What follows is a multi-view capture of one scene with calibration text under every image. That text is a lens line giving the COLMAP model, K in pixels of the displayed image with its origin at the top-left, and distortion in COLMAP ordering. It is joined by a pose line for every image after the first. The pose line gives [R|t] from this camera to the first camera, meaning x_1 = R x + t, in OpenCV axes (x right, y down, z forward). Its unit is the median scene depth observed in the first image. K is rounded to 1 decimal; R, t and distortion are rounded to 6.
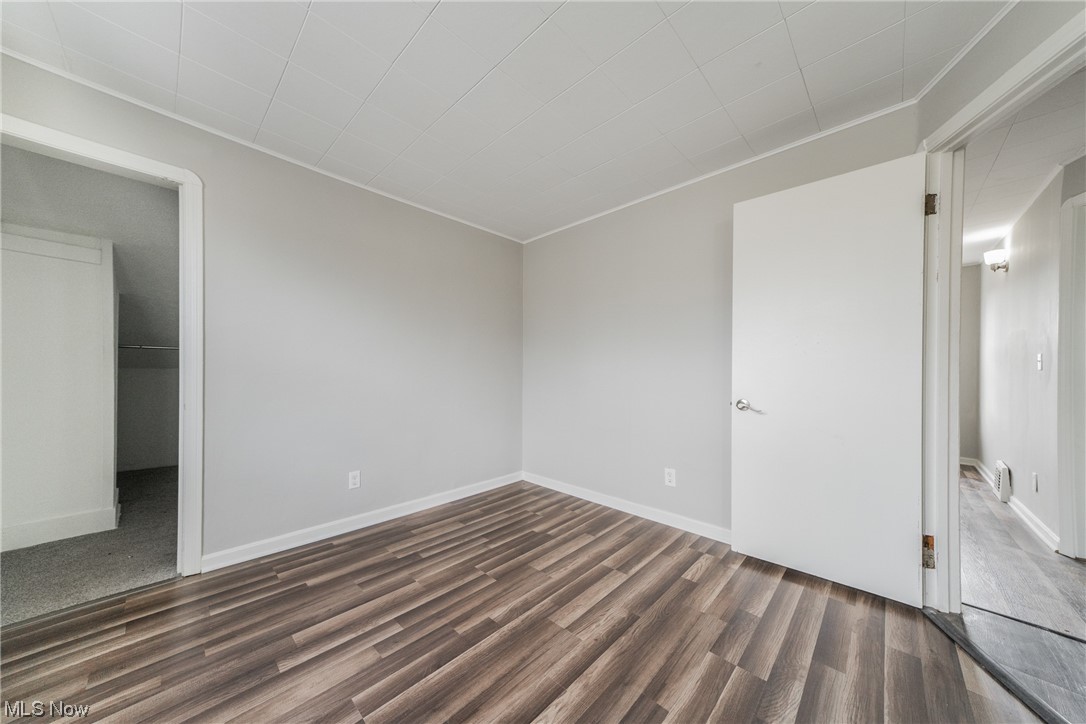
lens RADIAL K [[364.9, 0, 545.8], [0, 364.9, 368.1], [0, 0, 1]] dist [0.023719, 0.000033]
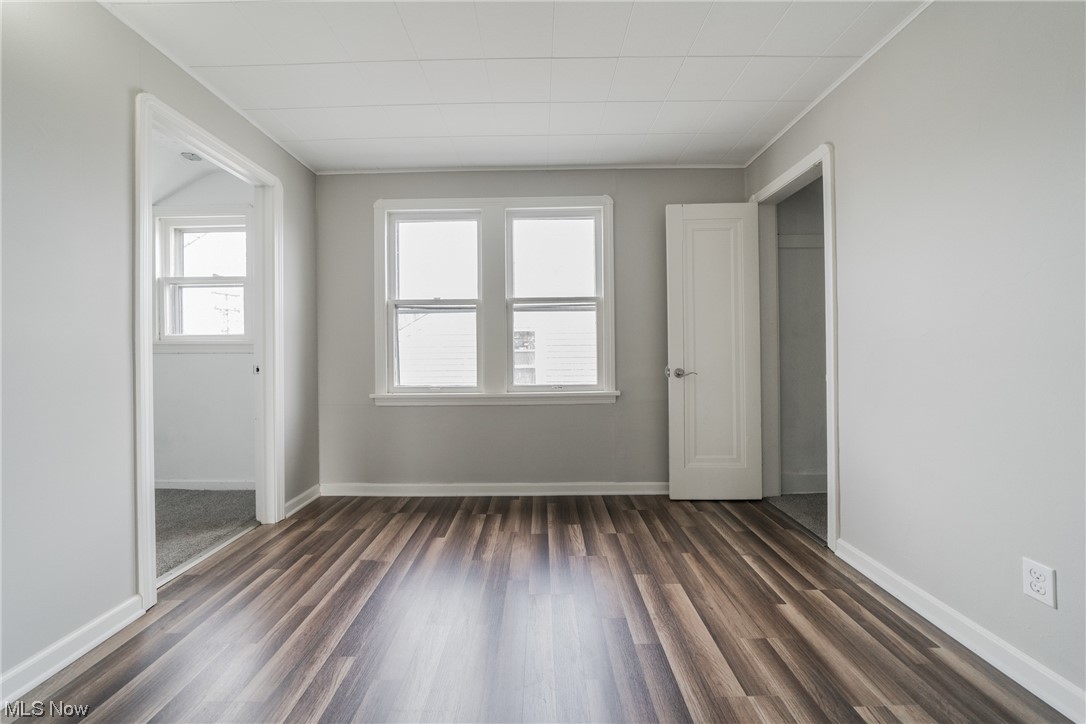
lens RADIAL K [[373.0, 0, 540.6], [0, 373.0, 357.3], [0, 0, 1]] dist [-0.012153, -0.000042]
pose [[-0.734689, -0.001301, -0.678402, 0.264695], [0.003583, 0.999977, -0.005797, 0.045020], [0.678394, -0.006690, -0.734668, 1.143368]]
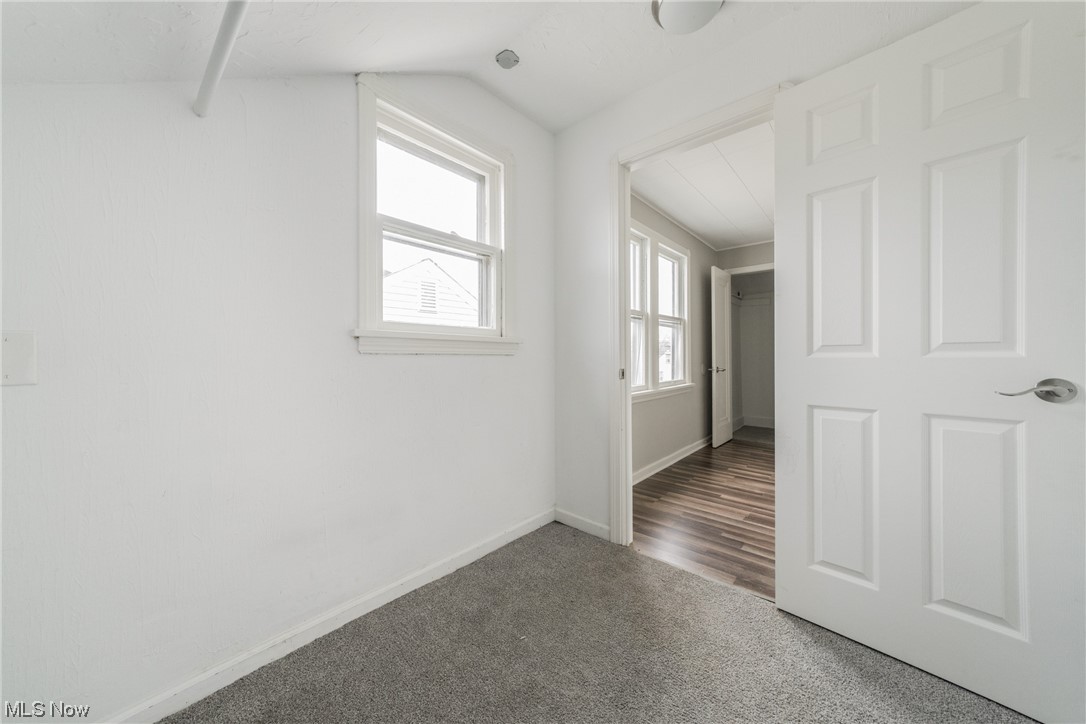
lens RADIAL K [[373.8, 0, 543.0], [0, 373.8, 362.0], [0, 0, 1]] dist [-0.008469, 0.000014]
pose [[0.030604, 0.000678, -0.999531, 1.107688], [0.010785, 0.999941, 0.001008, 0.038226], [0.999473, -0.010811, 0.030595, -0.480365]]
